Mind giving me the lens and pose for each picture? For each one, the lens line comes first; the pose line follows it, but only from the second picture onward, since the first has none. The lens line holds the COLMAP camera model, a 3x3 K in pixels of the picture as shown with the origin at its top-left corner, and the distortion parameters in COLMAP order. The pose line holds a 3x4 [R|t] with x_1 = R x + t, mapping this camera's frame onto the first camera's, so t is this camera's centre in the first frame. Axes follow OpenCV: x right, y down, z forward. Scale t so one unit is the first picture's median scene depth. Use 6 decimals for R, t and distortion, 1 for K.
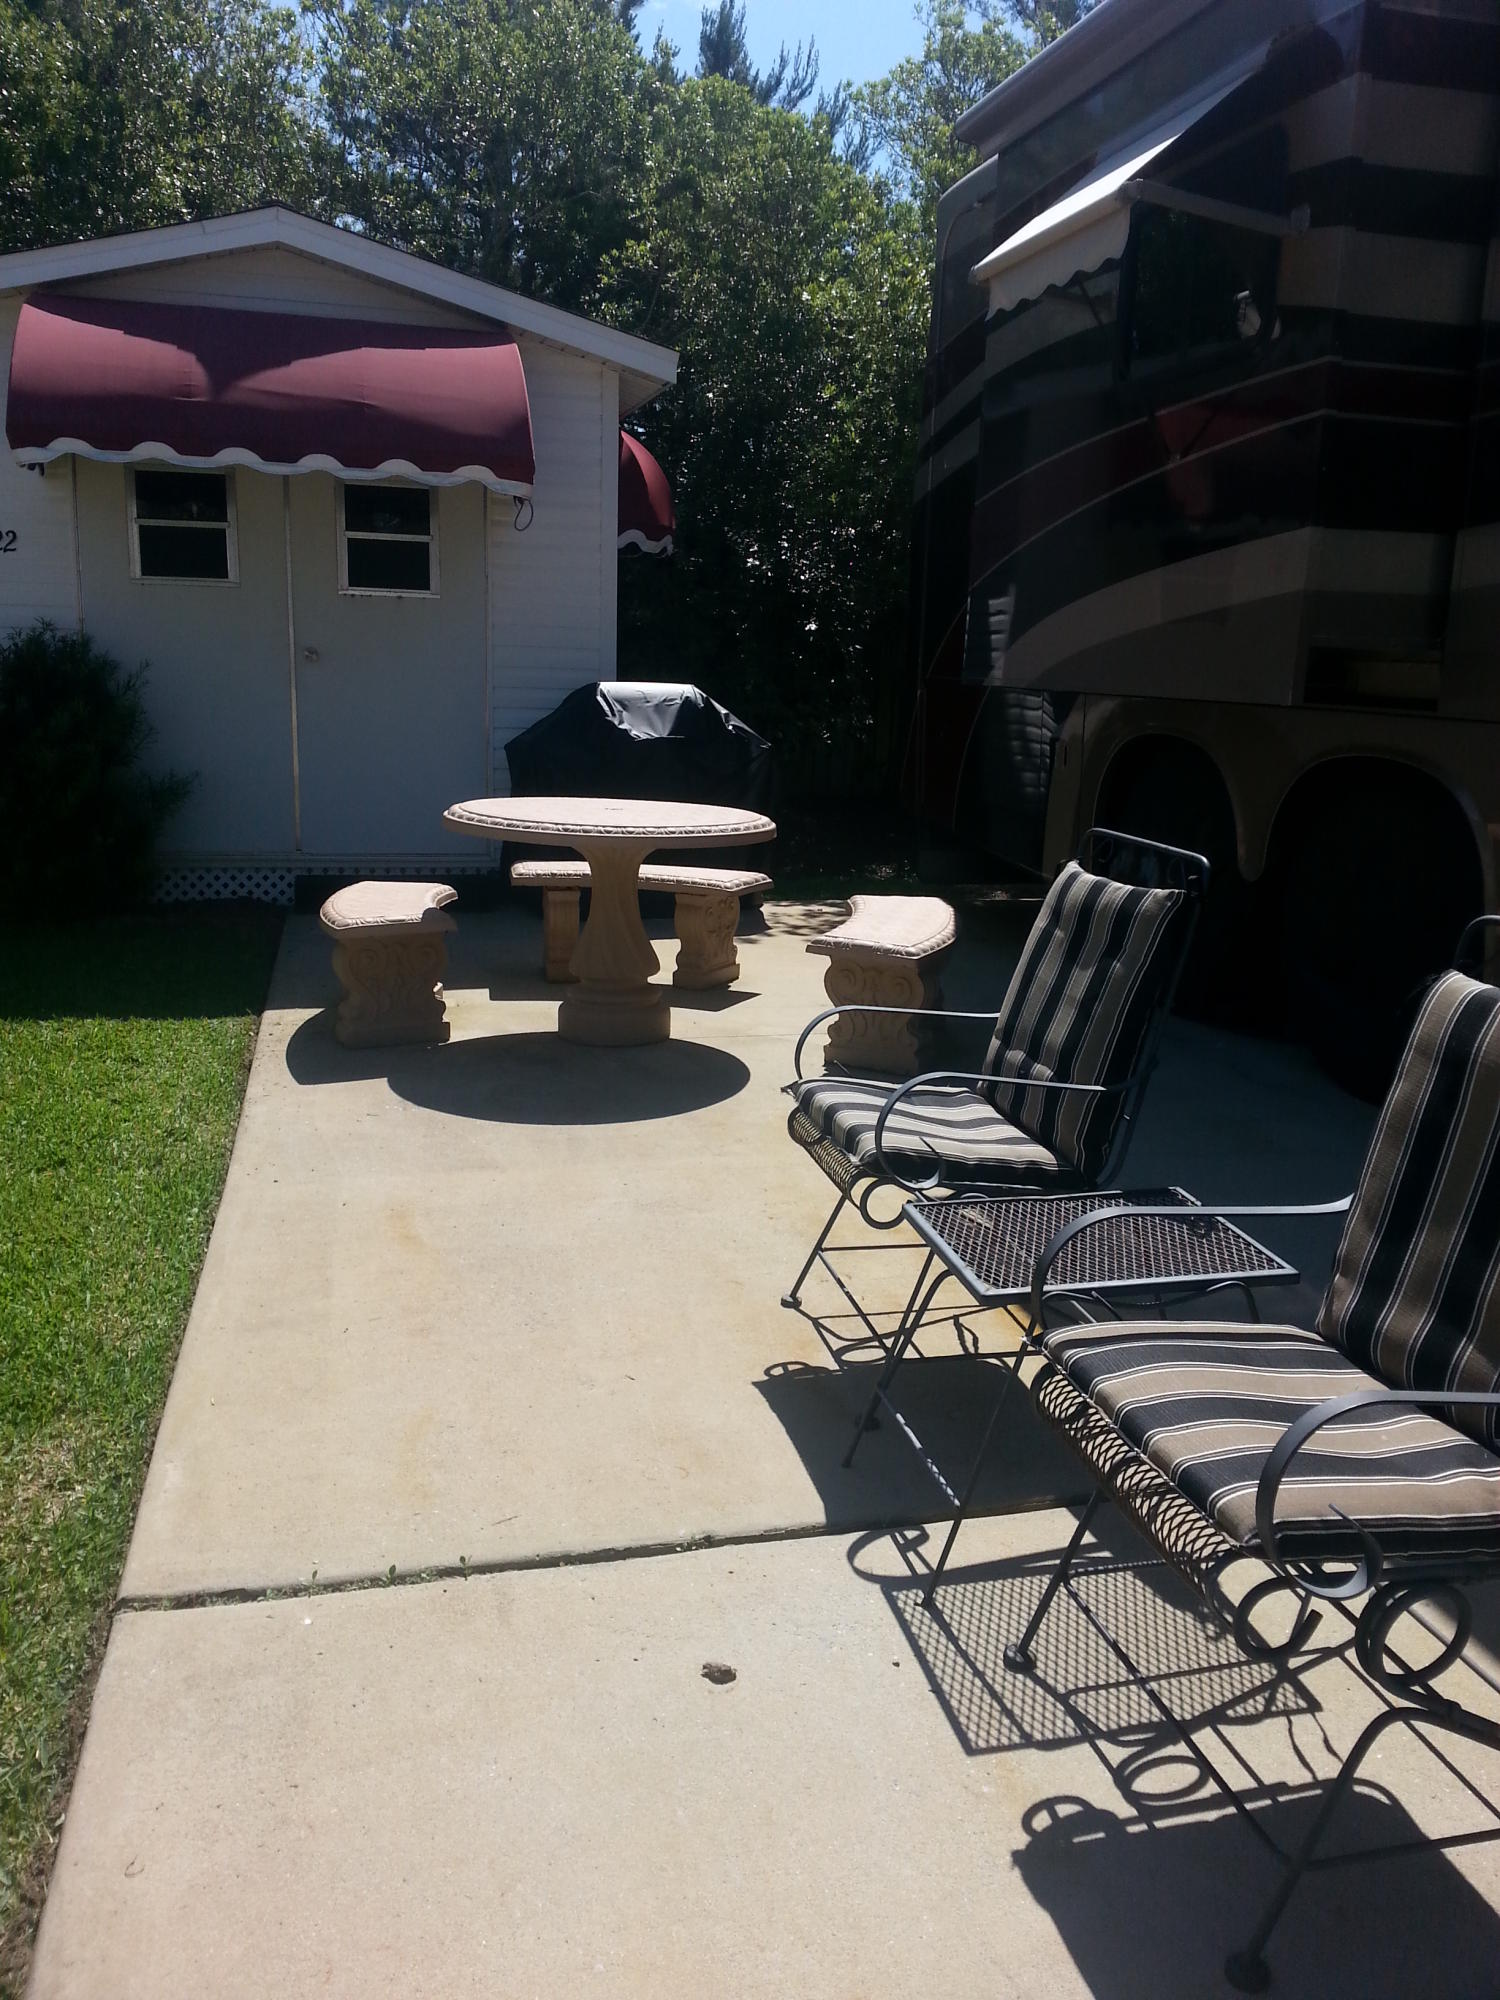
lens RADIAL K [[1575.3, 0, 750.0], [0, 1575.3, 1000.0], [0, 0, 1]] dist [0.000204, -0.000287]
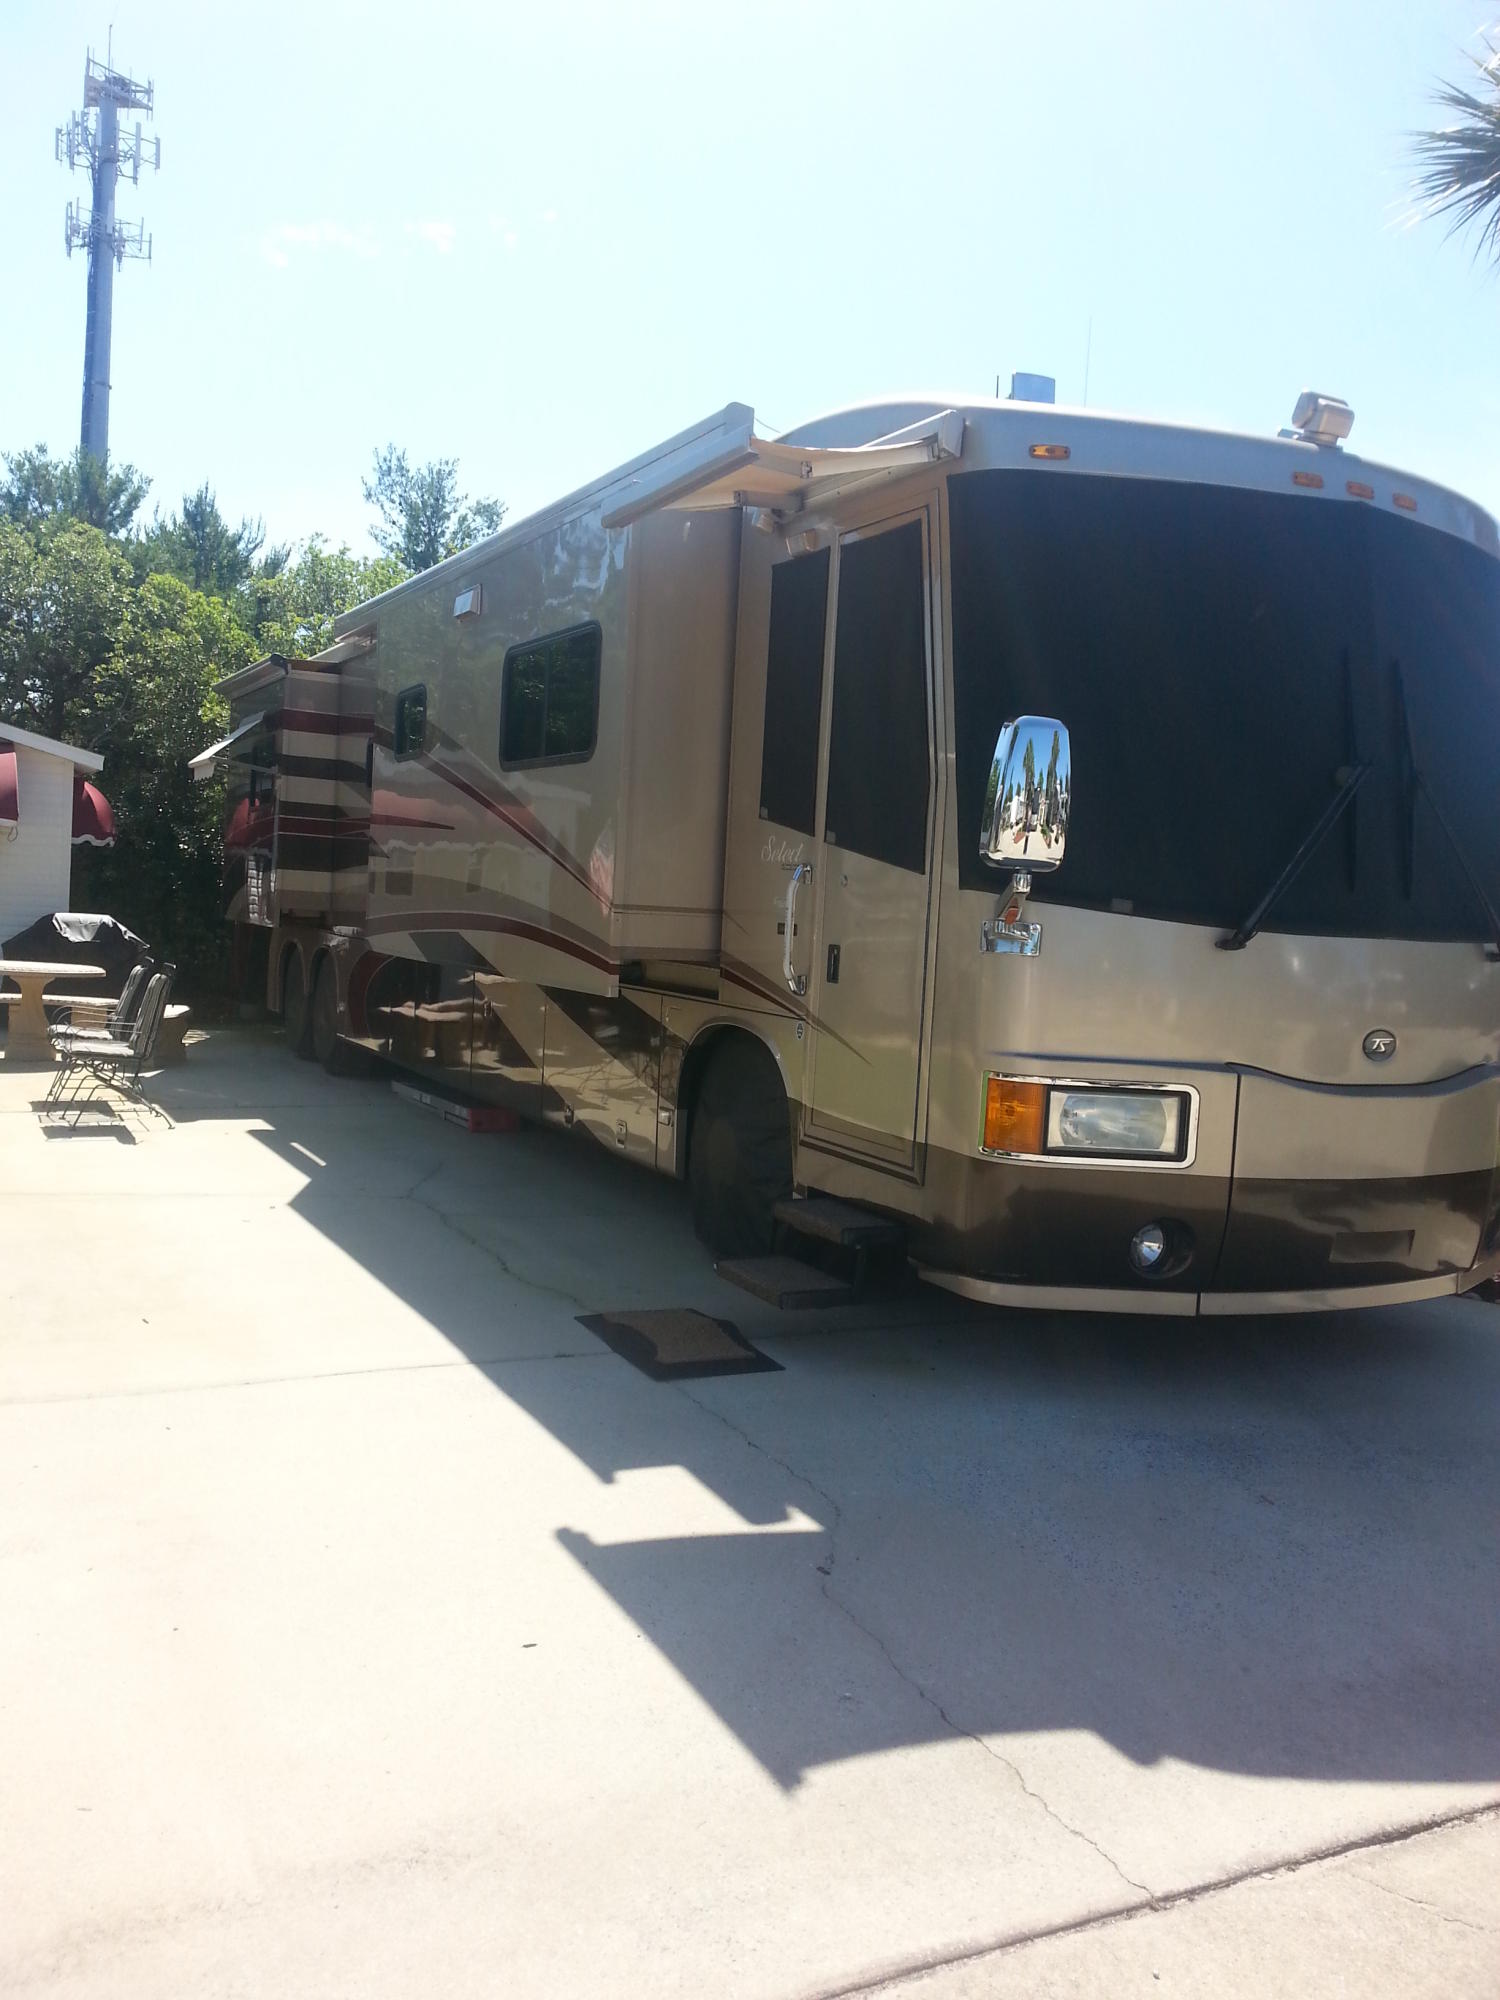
lens RADIAL K [[1575.3, 0, 750.0], [0, 1575.3, 1000.0], [0, 0, 1]] dist [0.000204, -0.000287]
pose [[0.970356, 0.014741, 0.241228, 0.274084], [0.021008, 0.989215, -0.144953, 0.212133], [-0.240764, 0.145724, 0.959582, -1.096787]]
